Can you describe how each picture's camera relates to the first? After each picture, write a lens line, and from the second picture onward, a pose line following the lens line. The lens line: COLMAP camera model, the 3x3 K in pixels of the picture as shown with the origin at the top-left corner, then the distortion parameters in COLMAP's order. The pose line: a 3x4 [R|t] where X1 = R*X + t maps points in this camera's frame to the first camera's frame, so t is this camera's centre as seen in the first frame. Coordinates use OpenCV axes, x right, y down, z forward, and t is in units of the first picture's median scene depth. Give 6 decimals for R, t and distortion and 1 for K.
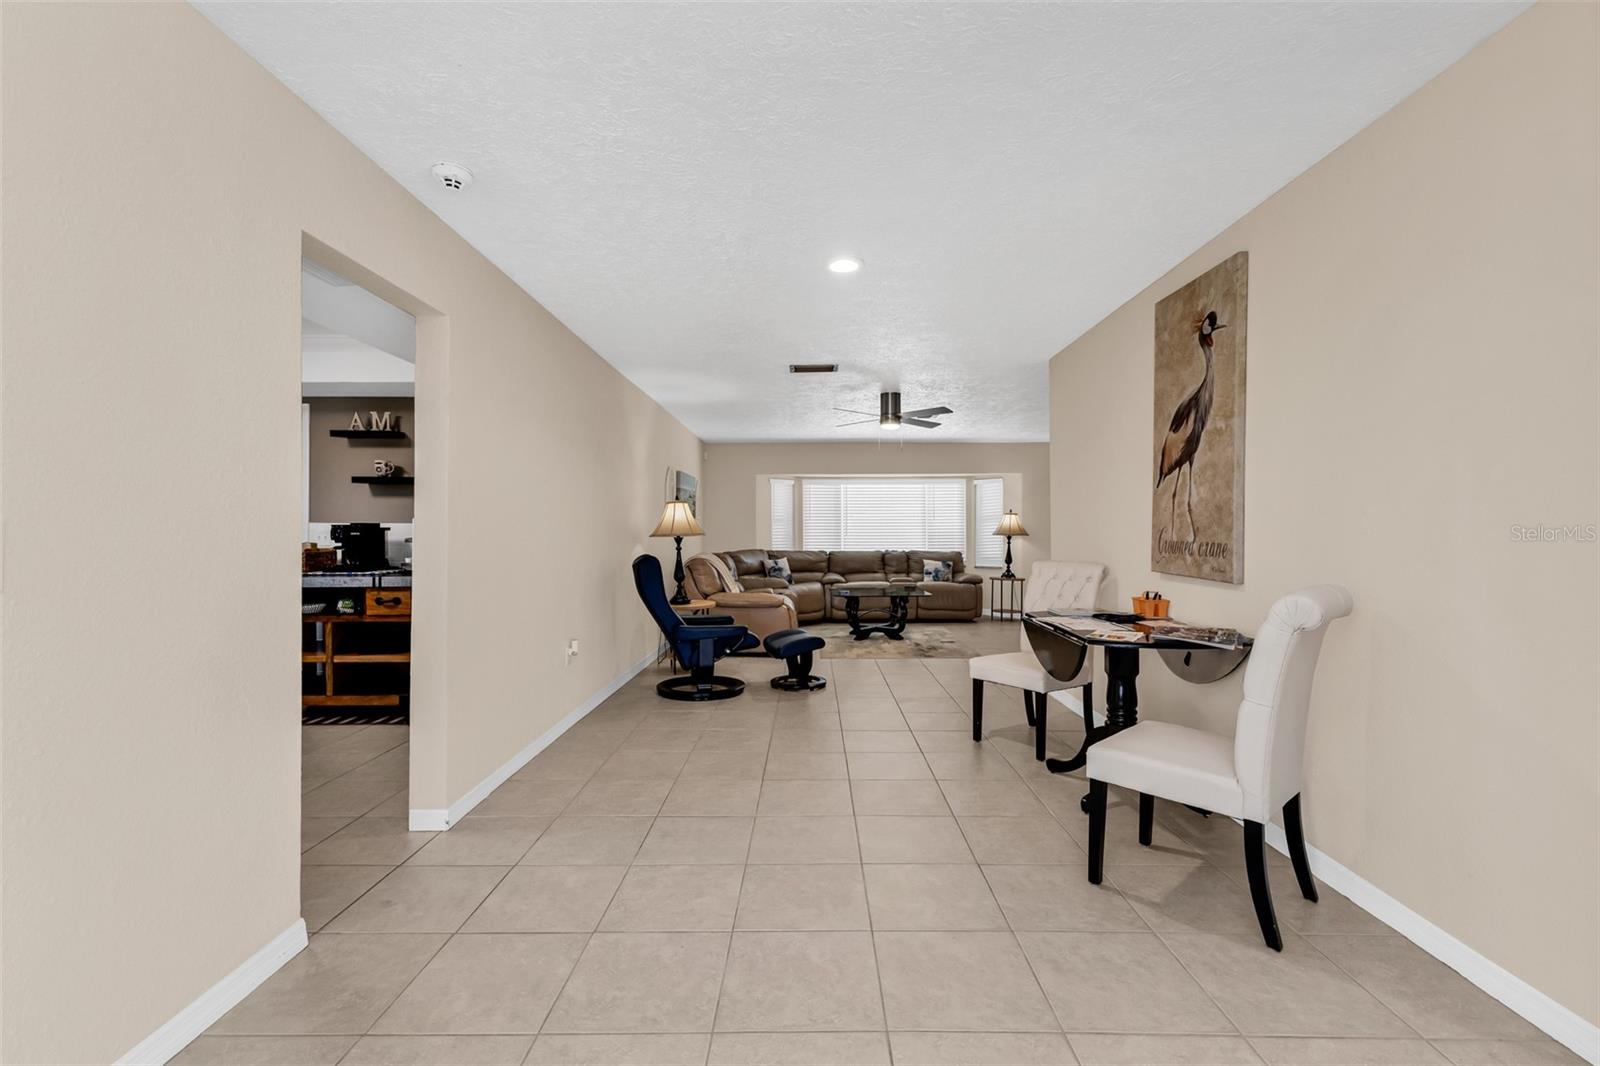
lens RADIAL K [[696.0, 0, 800.5], [0, 696.0, 518.7], [0, 0, 1]] dist [0.013637, -0.006383]
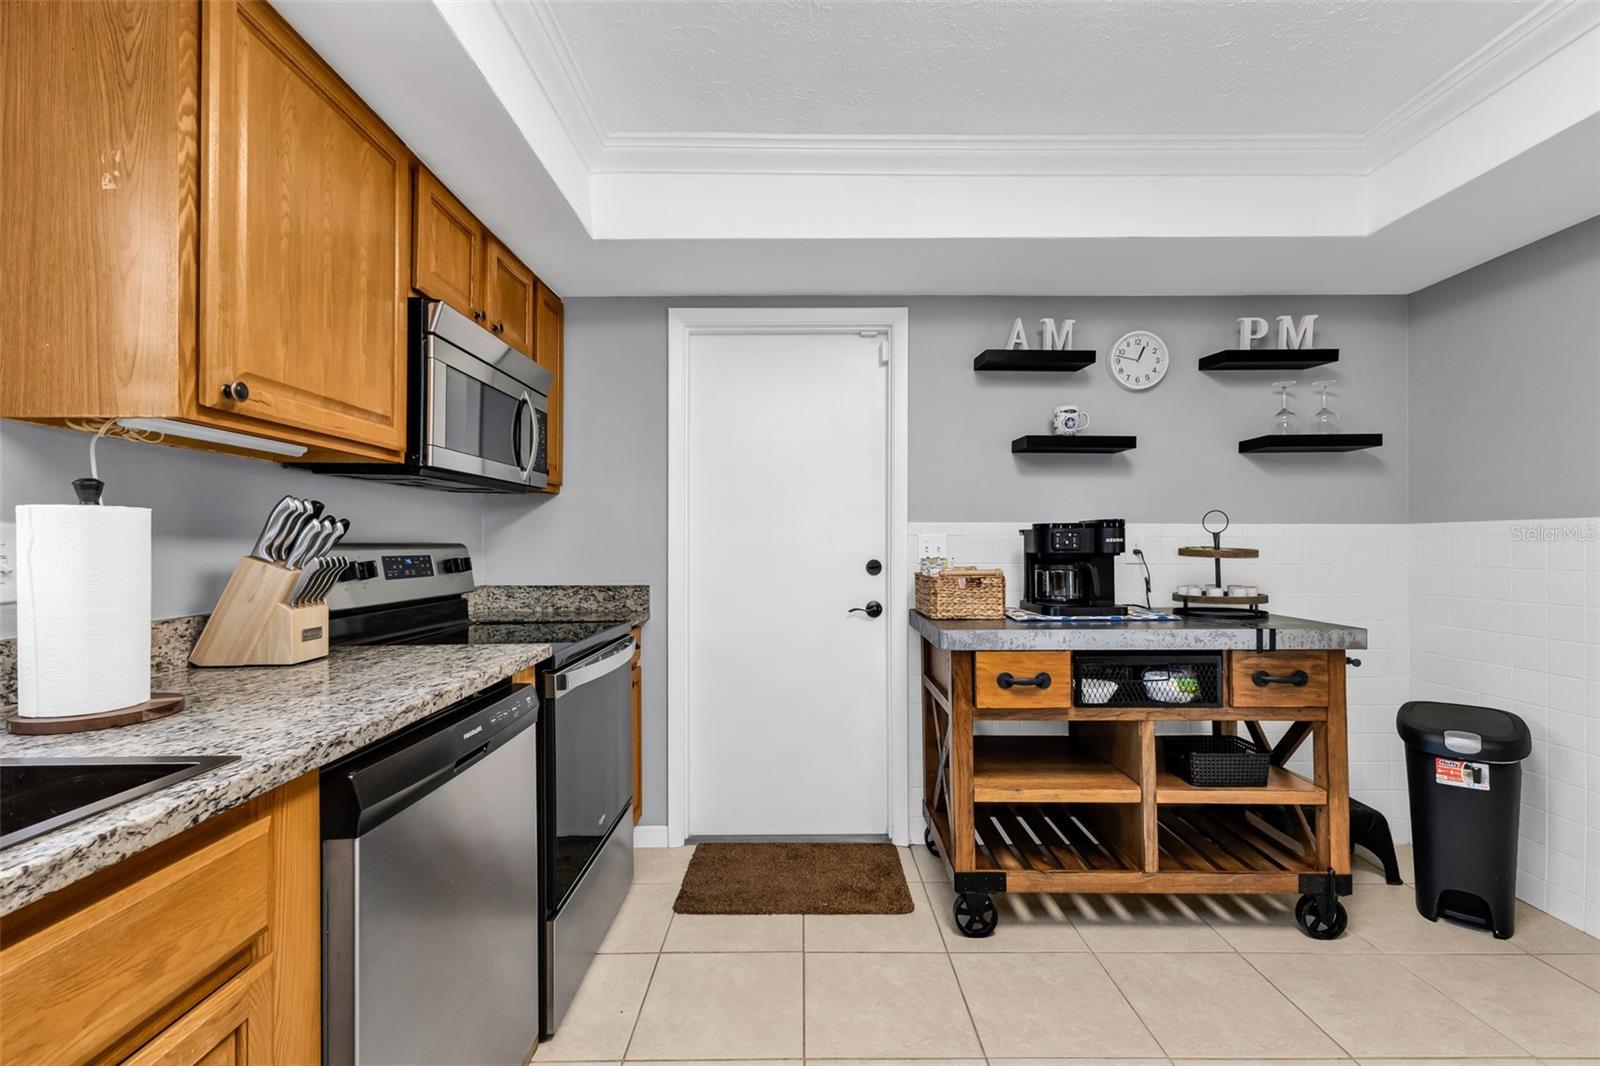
lens RADIAL K [[669.0, 0, 798.7], [0, 669.0, 540.7], [0, 0, 1]] dist [-0.028287, 0.000251]
pose [[0.999988, 0.003628, -0.003292, -0.801848], [-0.003614, 0.999984, 0.004246, 0.019820], [0.003307, -0.004234, 0.999986, 0.477170]]
